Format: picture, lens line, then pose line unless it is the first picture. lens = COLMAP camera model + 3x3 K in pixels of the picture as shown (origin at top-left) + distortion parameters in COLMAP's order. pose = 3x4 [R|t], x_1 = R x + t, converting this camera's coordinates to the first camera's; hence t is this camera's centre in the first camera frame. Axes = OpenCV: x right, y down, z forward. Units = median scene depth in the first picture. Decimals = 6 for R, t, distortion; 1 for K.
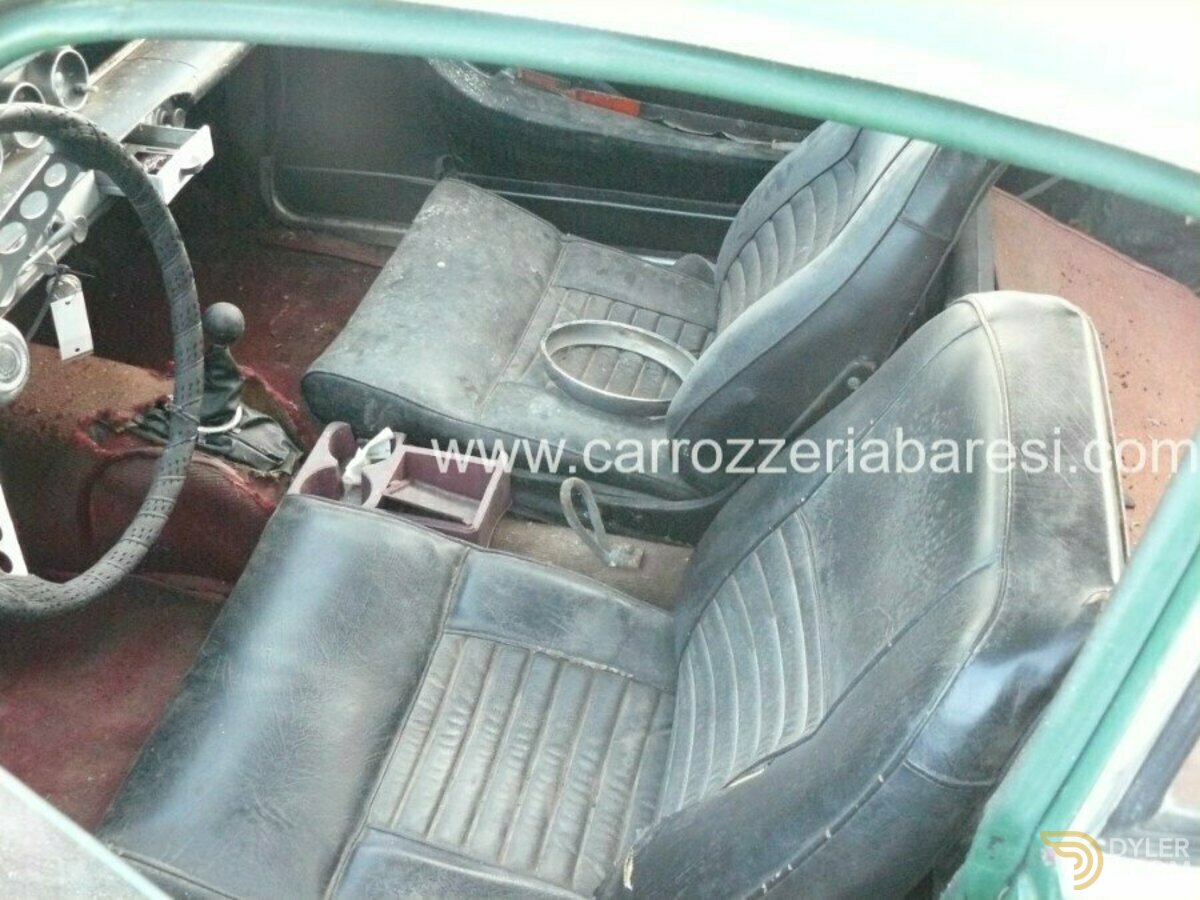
lens RADIAL K [[1296.9, 0, 596.1], [0, 1296.9, 432.6], [0, 0, 1]] dist [-0.194839, 0.234566]
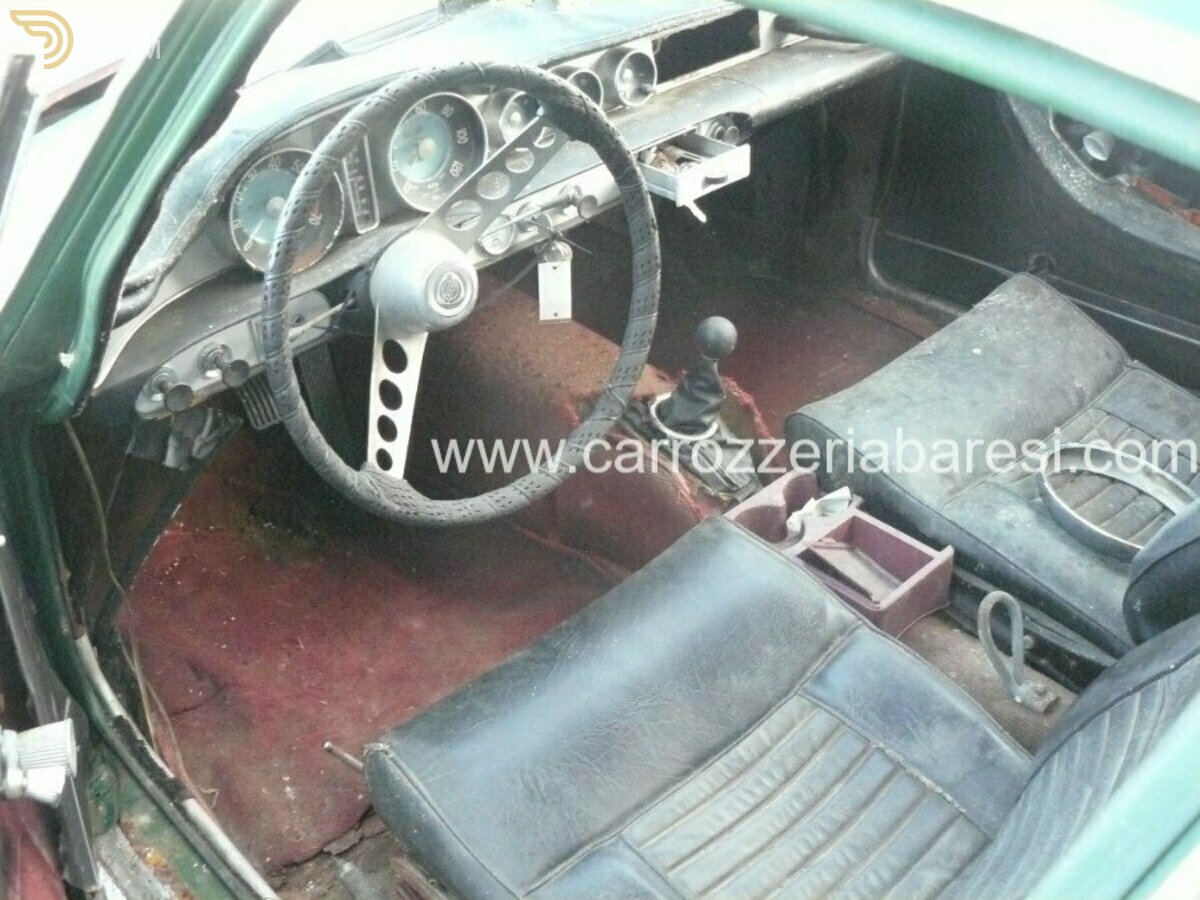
lens RADIAL K [[1296.9, 0, 596.1], [0, 1296.9, 432.6], [0, 0, 1]] dist [-0.194839, 0.234566]
pose [[0.825176, 0.265410, -0.498640, 0.165436], [-0.307142, 0.951662, -0.001736, 0.018048], [0.474076, 0.154586, 0.866807, 0.076576]]
